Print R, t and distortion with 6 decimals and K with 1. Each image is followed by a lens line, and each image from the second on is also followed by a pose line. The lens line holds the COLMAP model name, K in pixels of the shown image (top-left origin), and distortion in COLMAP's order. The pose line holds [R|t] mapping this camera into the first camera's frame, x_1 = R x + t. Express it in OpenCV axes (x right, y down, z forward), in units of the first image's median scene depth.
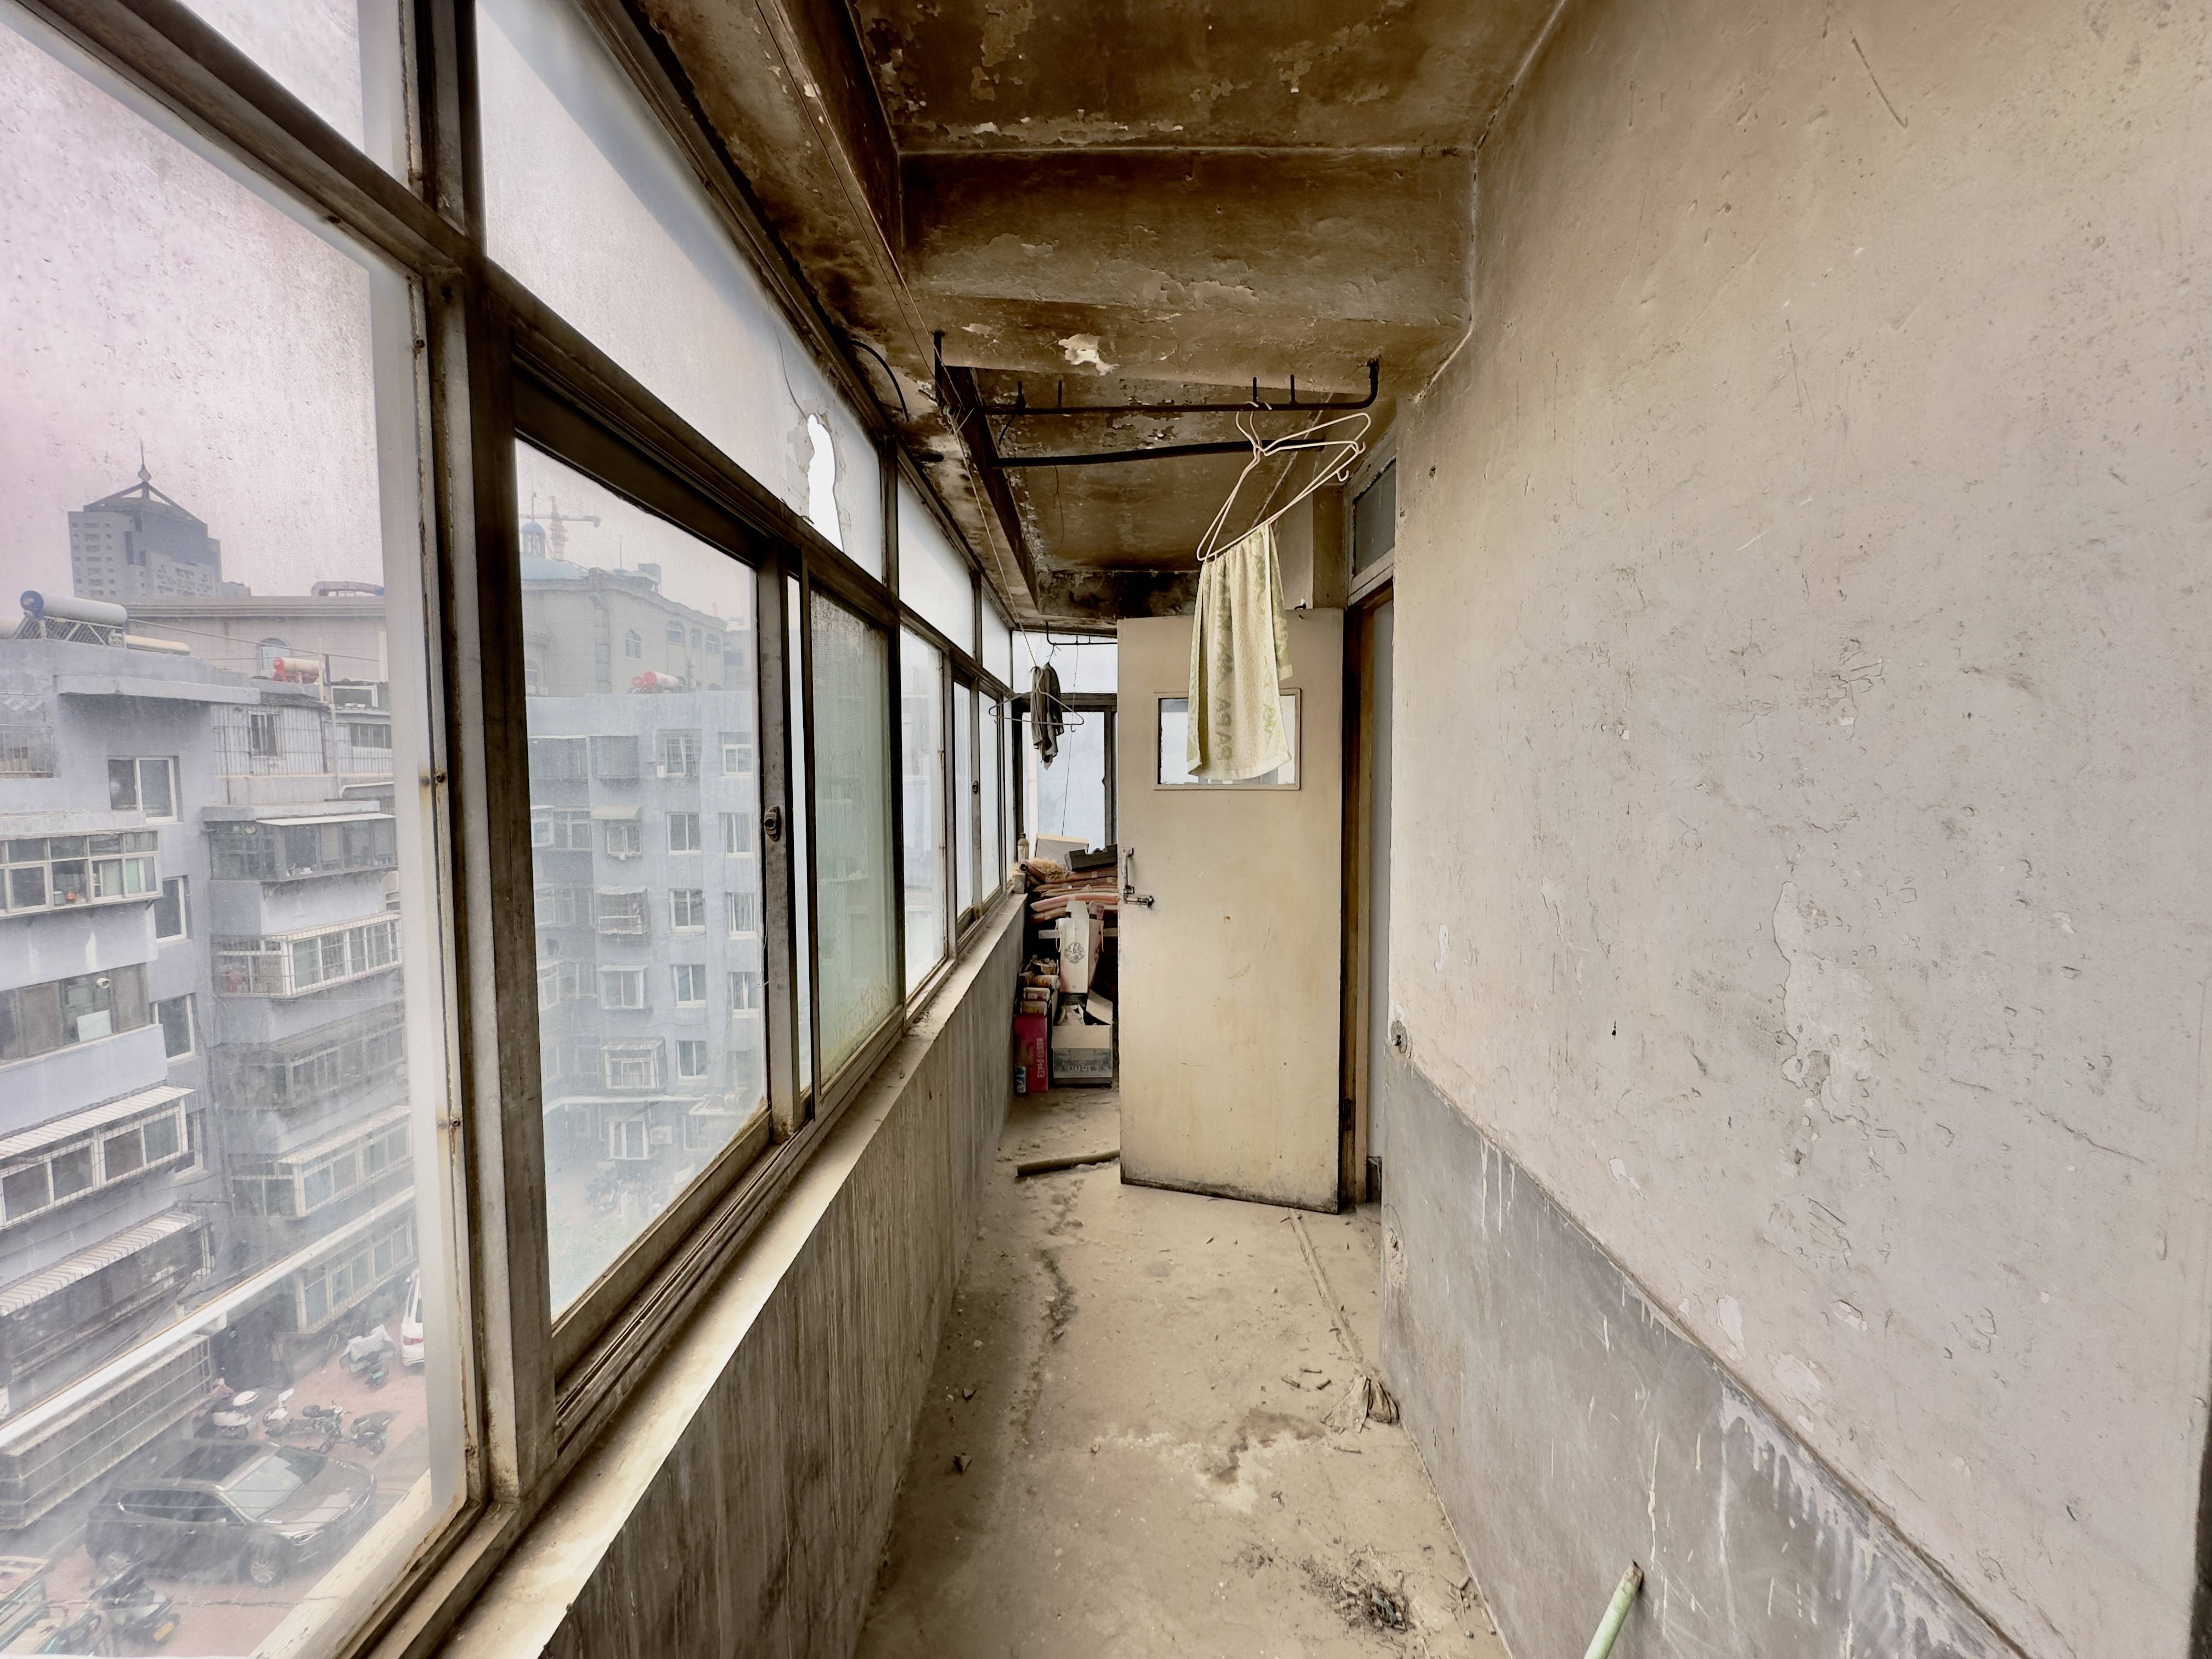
lens RADIAL K [[883.1, 0, 1112.4], [0, 883.1, 830.6], [0, 0, 1]] dist [-0.001552, 0.000183]
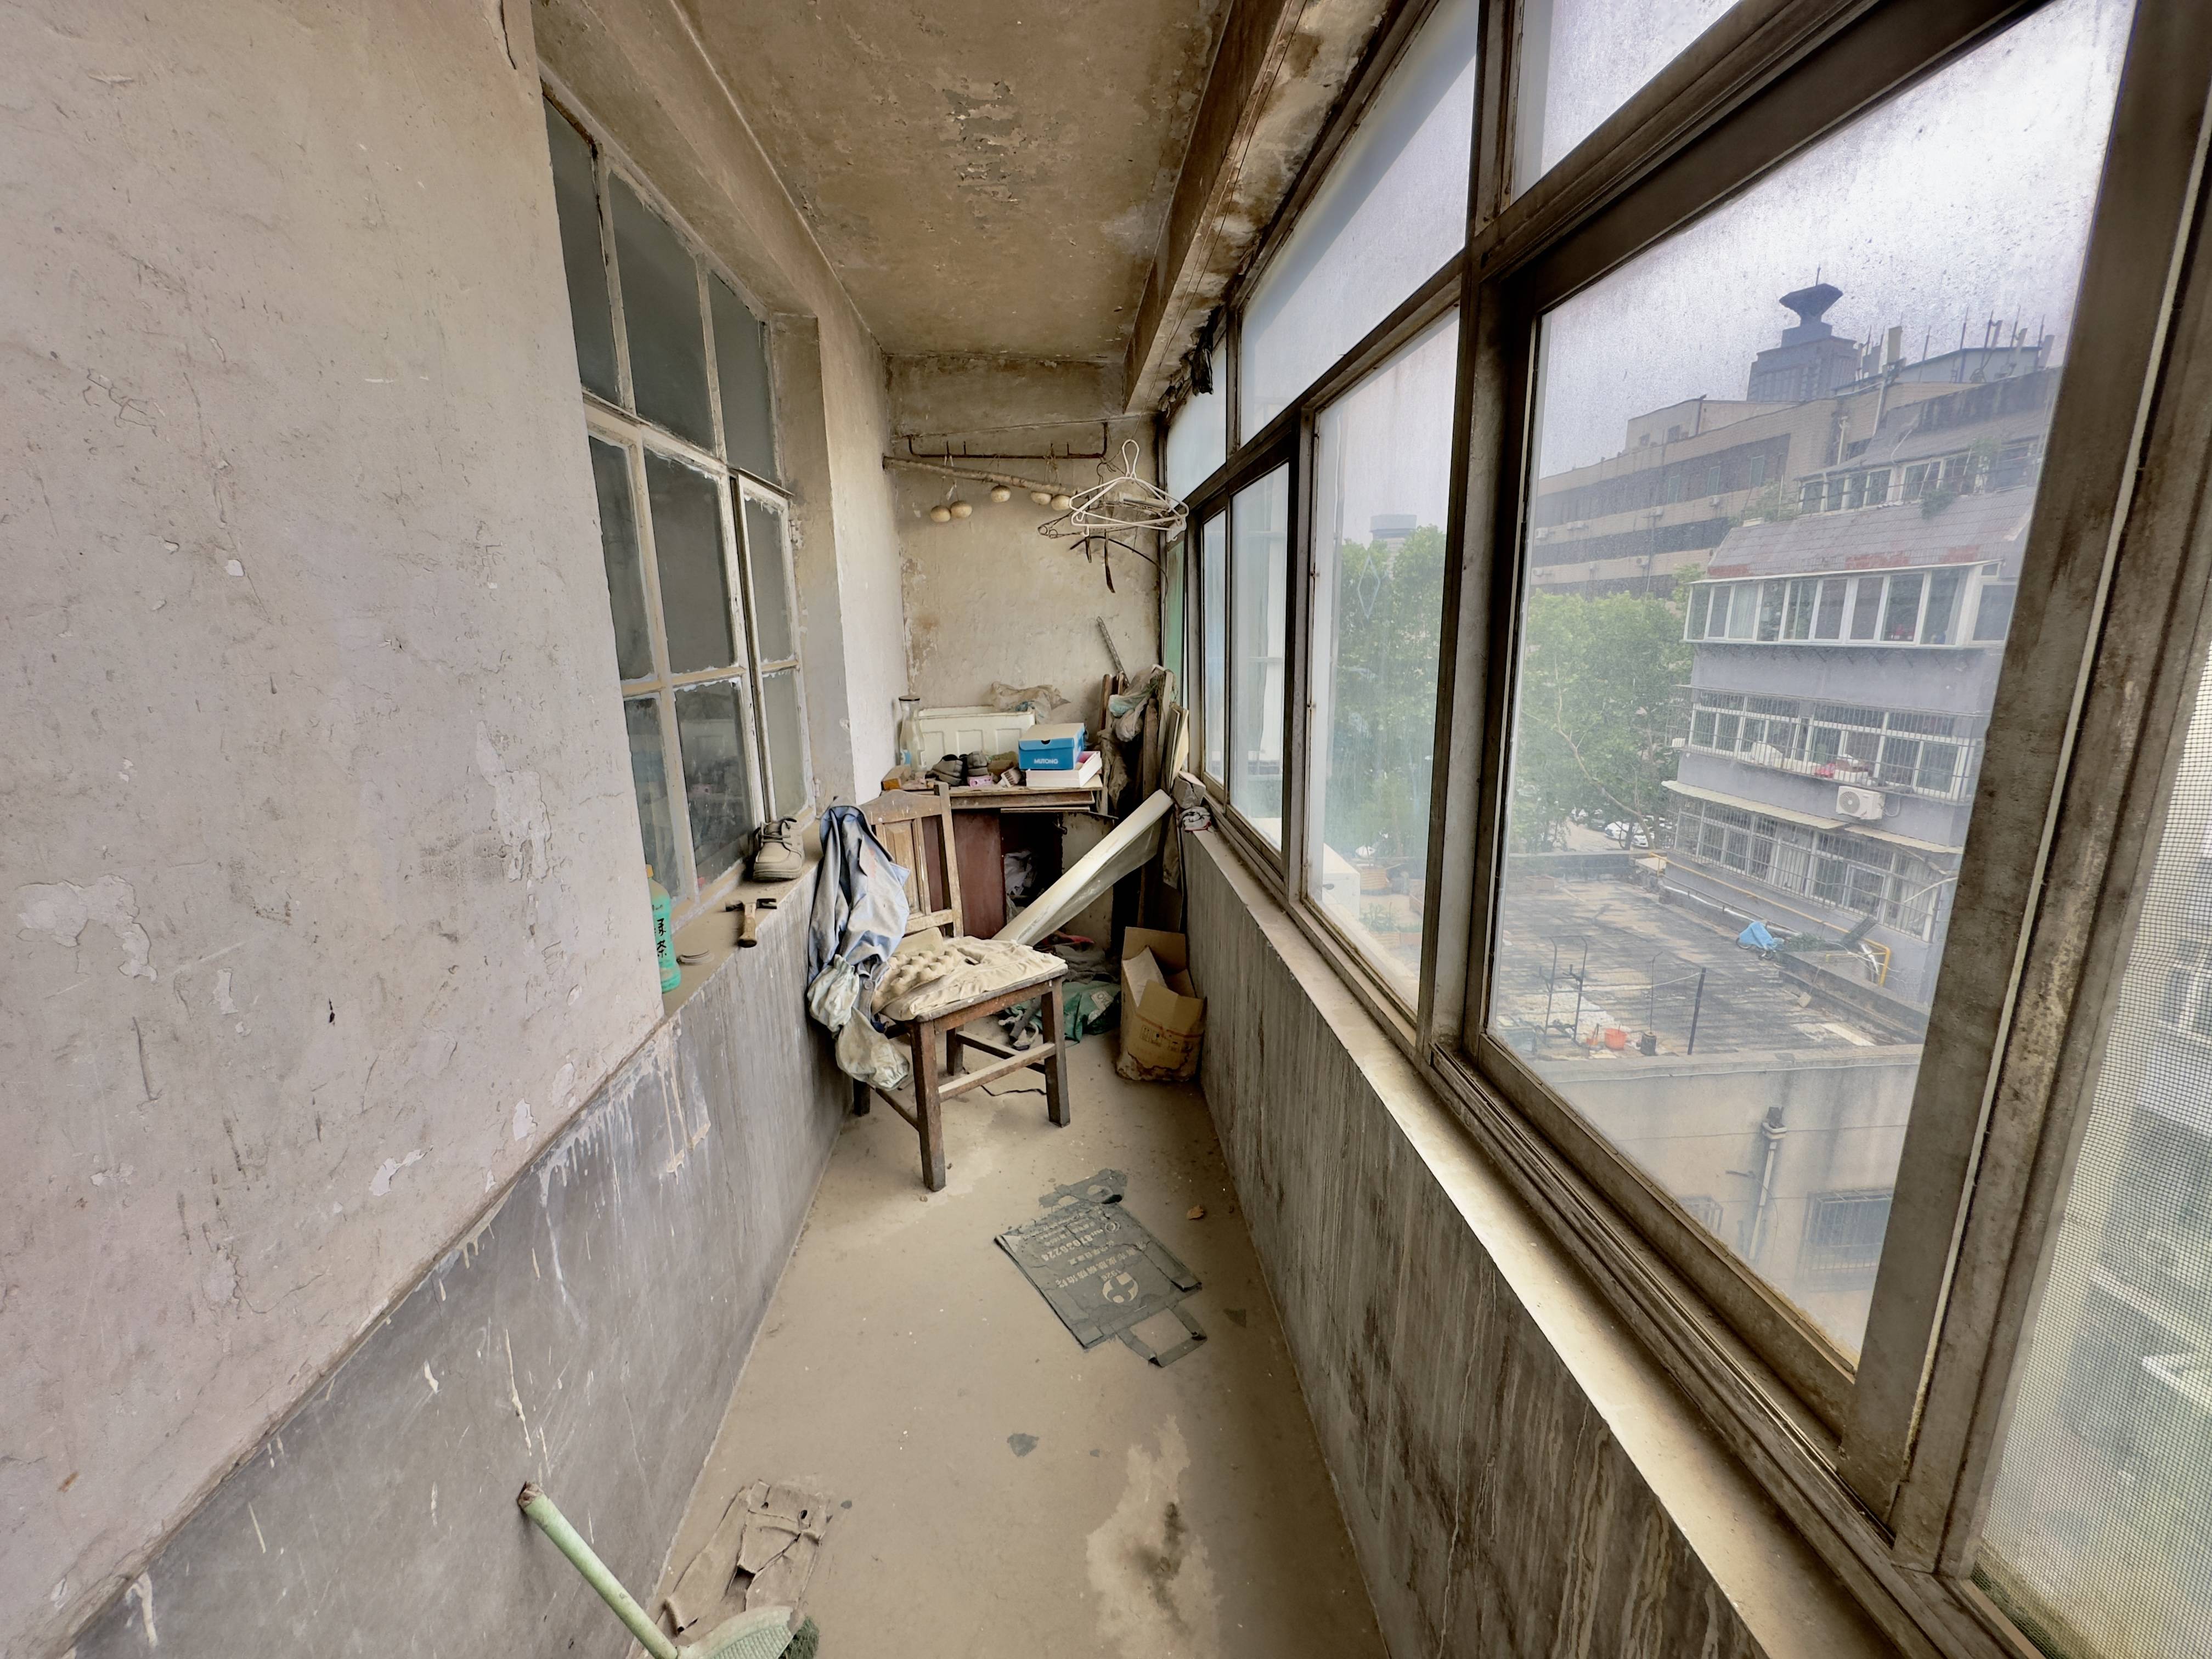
lens RADIAL K [[883.1, 0, 1101.2], [0, 883.1, 822.0], [0, 0, 1]] dist [-0.001552, 0.000183]
pose [[-0.998418, 0.032179, -0.046114, -0.000108], [0.017535, 0.957346, 0.288412, -0.120142], [0.053427, 0.287147, -0.956395, 1.928039]]
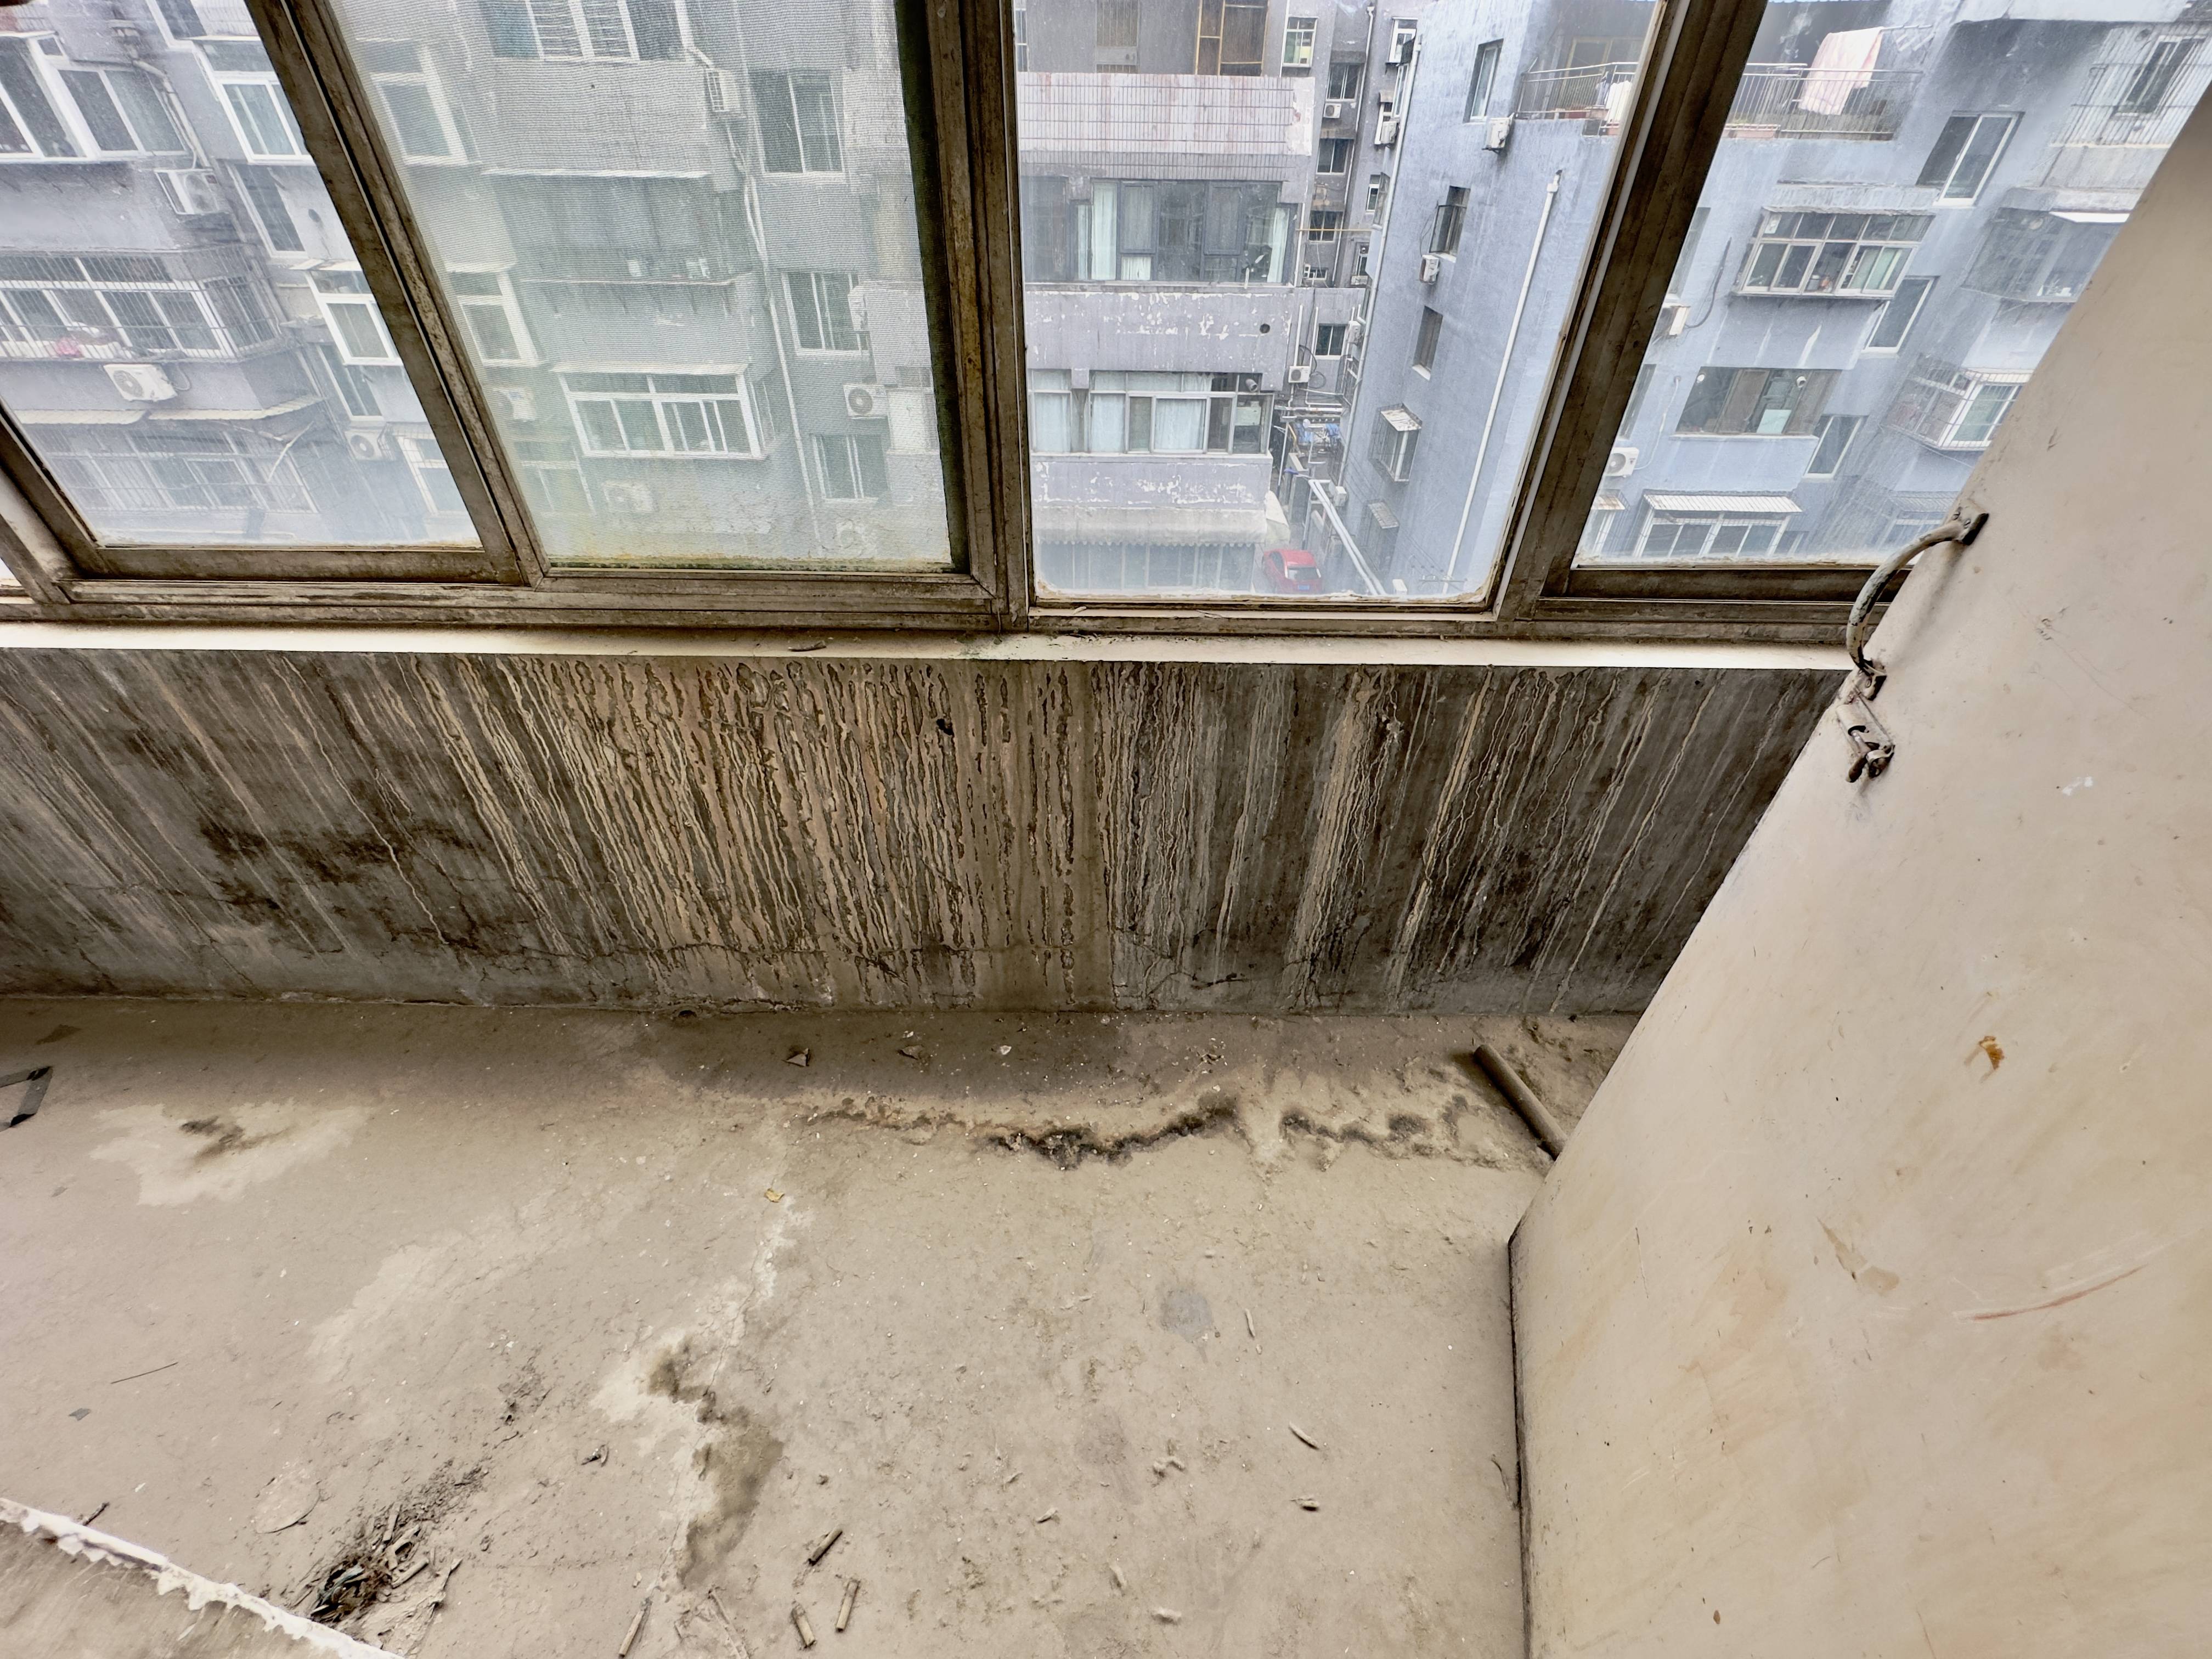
lens RADIAL K [[883.1, 0, 1110.2], [0, 883.1, 829.6], [0, 0, 1]] dist [-0.001552, 0.000183]
pose [[-0.006488, 0.628263, -0.777974, 0.728721], [-0.084354, 0.774873, 0.626463, -0.114073], [0.996415, 0.069690, 0.047969, 2.371225]]
